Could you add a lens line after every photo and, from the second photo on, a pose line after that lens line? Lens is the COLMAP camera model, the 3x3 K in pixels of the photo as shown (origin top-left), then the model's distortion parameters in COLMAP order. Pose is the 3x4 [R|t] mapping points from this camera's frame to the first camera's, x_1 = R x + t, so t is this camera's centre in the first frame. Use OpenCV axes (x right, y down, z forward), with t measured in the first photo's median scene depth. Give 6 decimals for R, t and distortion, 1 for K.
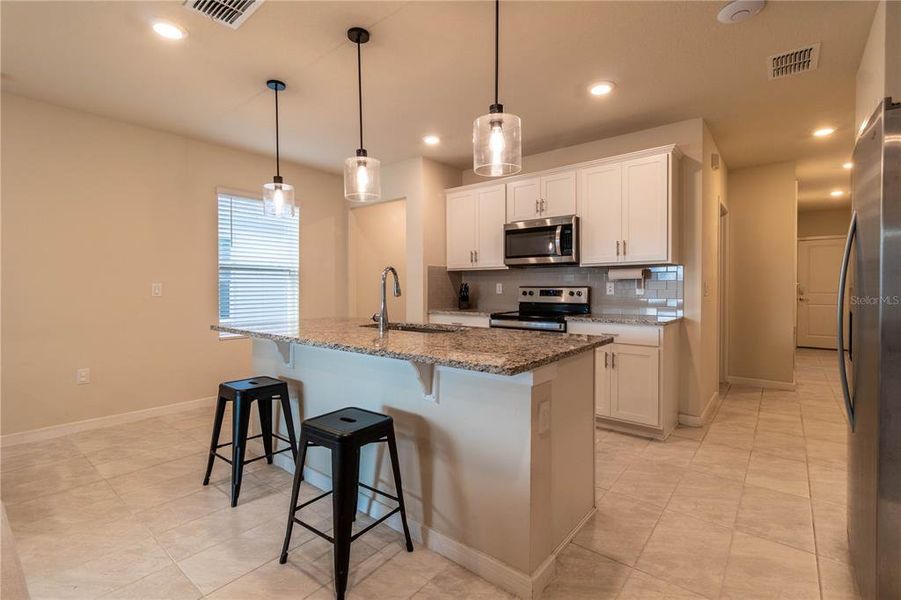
lens RADIAL K [[413.9, 0, 451.2], [0, 413.9, 291.4], [0, 0, 1]] dist [0.001098, 0.000047]
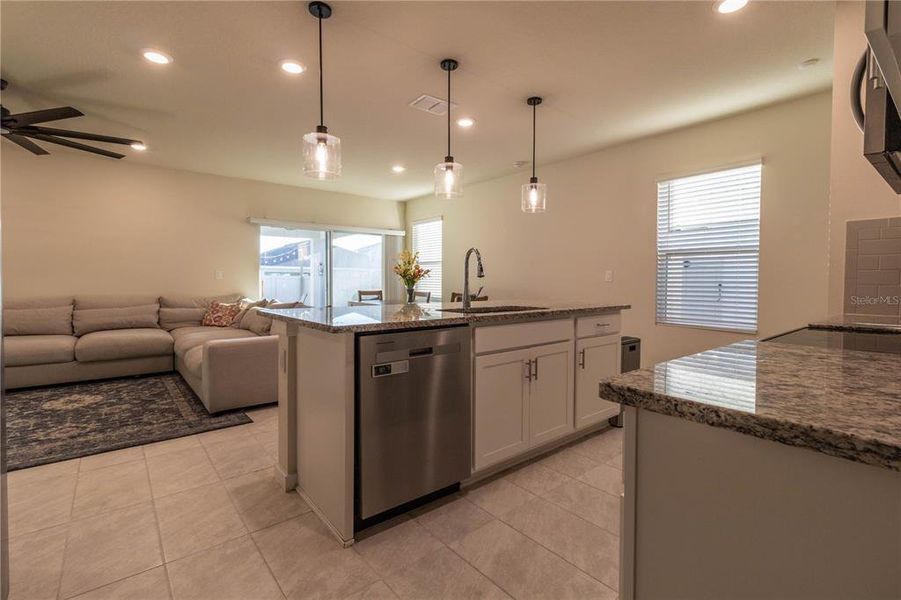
lens RADIAL K [[413.9, 0, 451.2], [0, 413.9, 291.4], [0, 0, 1]] dist [0.001098, 0.000047]
pose [[-0.199520, 0.022675, -0.979631, 0.616224], [-0.013265, 0.999578, 0.025839, 0.016233], [0.979804, 0.018150, -0.199135, 0.778754]]
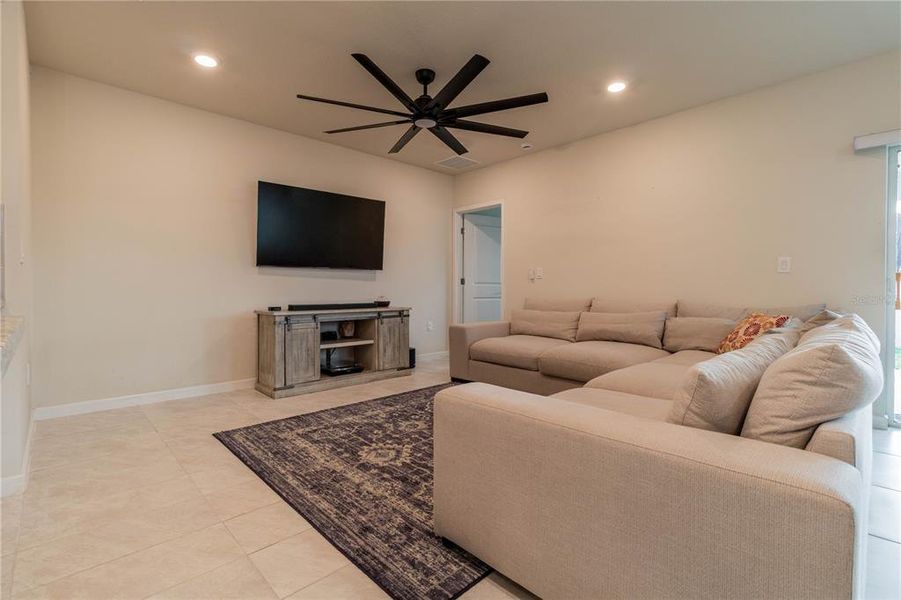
lens RADIAL K [[413.9, 0, 451.2], [0, 413.9, 291.4], [0, 0, 1]] dist [0.001098, 0.000047]
pose [[-0.992195, -0.004089, 0.124625, -0.180730], [-0.002264, 0.999888, 0.014784, 0.048399], [-0.124672, 0.014387, -0.992094, 0.533527]]
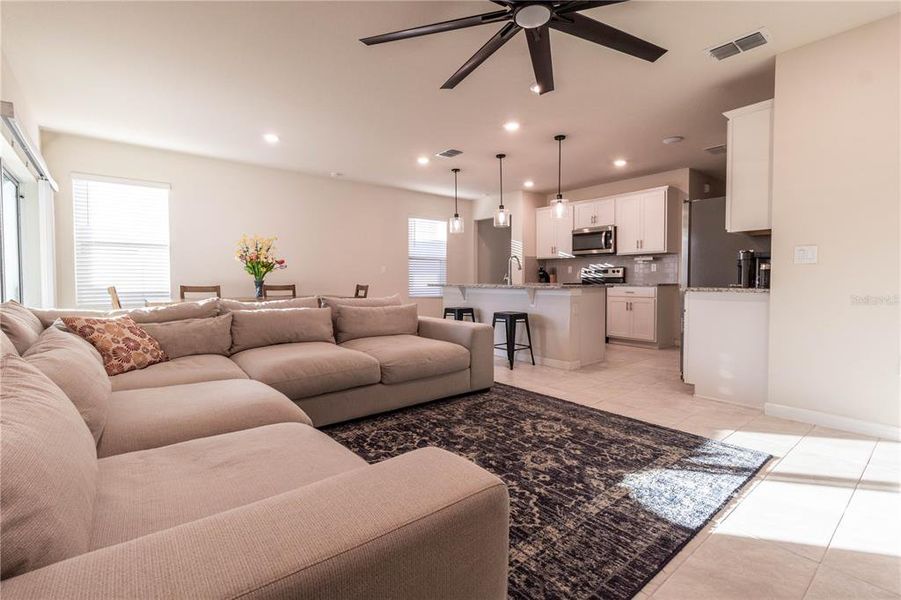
lens RADIAL K [[413.9, 0, 451.2], [0, 413.9, 291.4], [0, 0, 1]] dist [0.001098, 0.000047]
pose [[0.979924, 0.003350, -0.199345, -0.019031], [0.000618, 0.999803, 0.019837, 0.056333], [0.199372, -0.019562, 0.979729, -0.825963]]
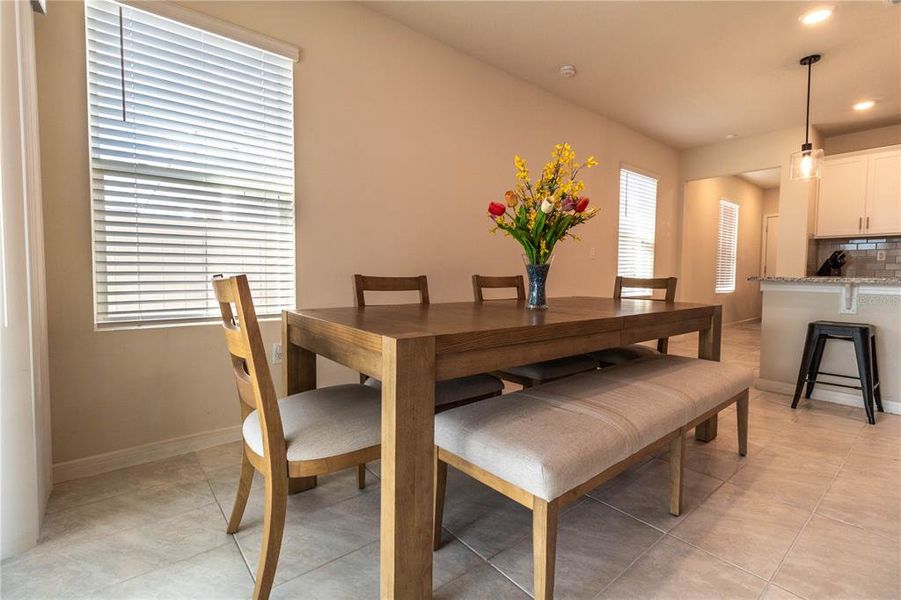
lens RADIAL K [[418.6, 0, 449.6], [0, 418.6, 291.8], [0, 0, 1]] dist [0.002553, 0.000672]
pose [[0.980167, 0.019062, -0.197255, -0.867972], [-0.011340, 0.999127, 0.040200, 0.063533], [0.197849, -0.037166, 0.979528, -0.235557]]
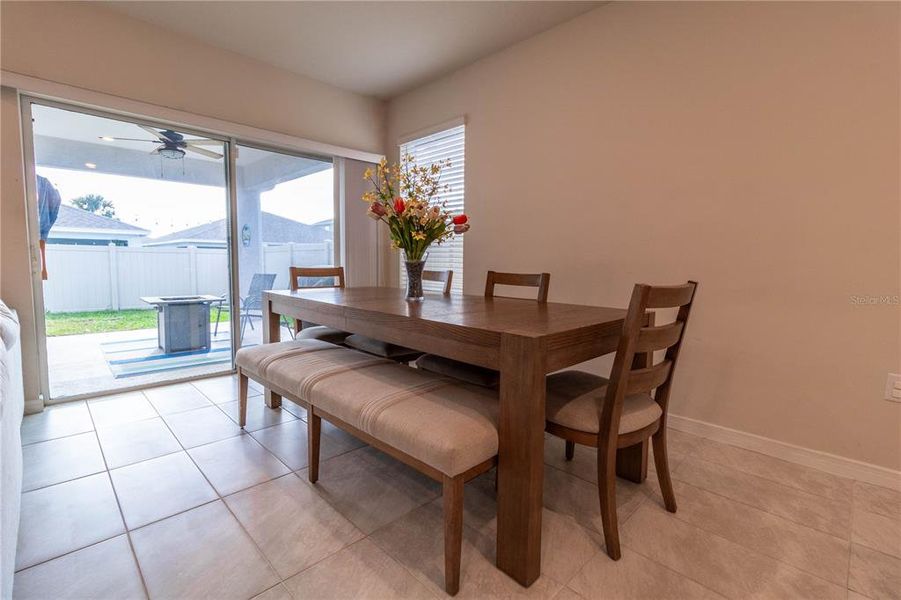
lens RADIAL K [[418.6, 0, 449.6], [0, 418.6, 291.8], [0, 0, 1]] dist [0.002553, 0.000672]
pose [[-0.105450, 0.070851, -0.991897, -0.268648], [-0.017910, 0.997162, 0.073131, 0.046658], [0.994263, 0.025477, -0.103882, 0.427899]]
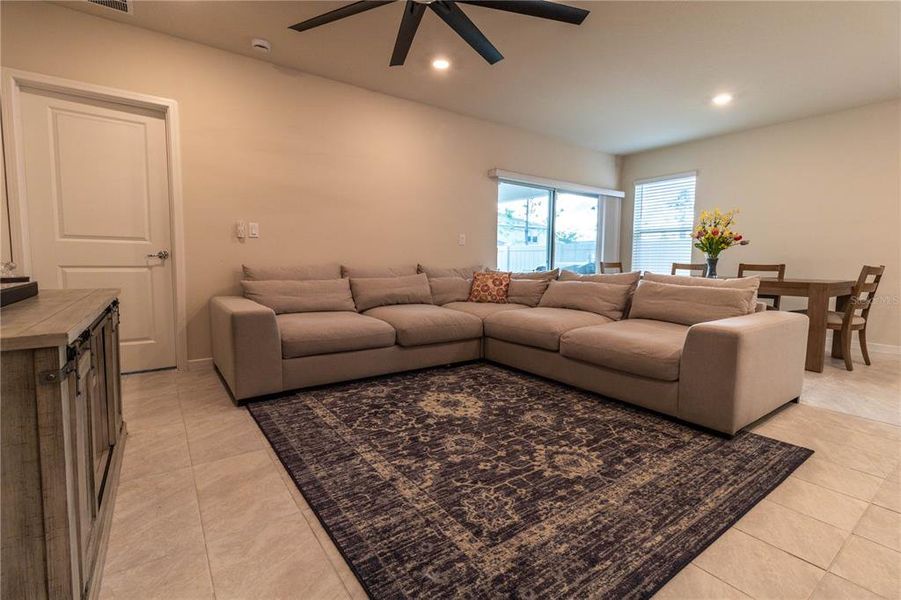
lens RADIAL K [[413.9, 0, 451.2], [0, 413.9, 291.4], [0, 0, 1]] dist [0.001098, 0.000047]
pose [[-0.263744, 0.069368, -0.962095, 0.511477], [-0.019754, 0.996813, 0.077286, 0.066494], [0.964390, 0.039389, -0.261534, -0.099359]]
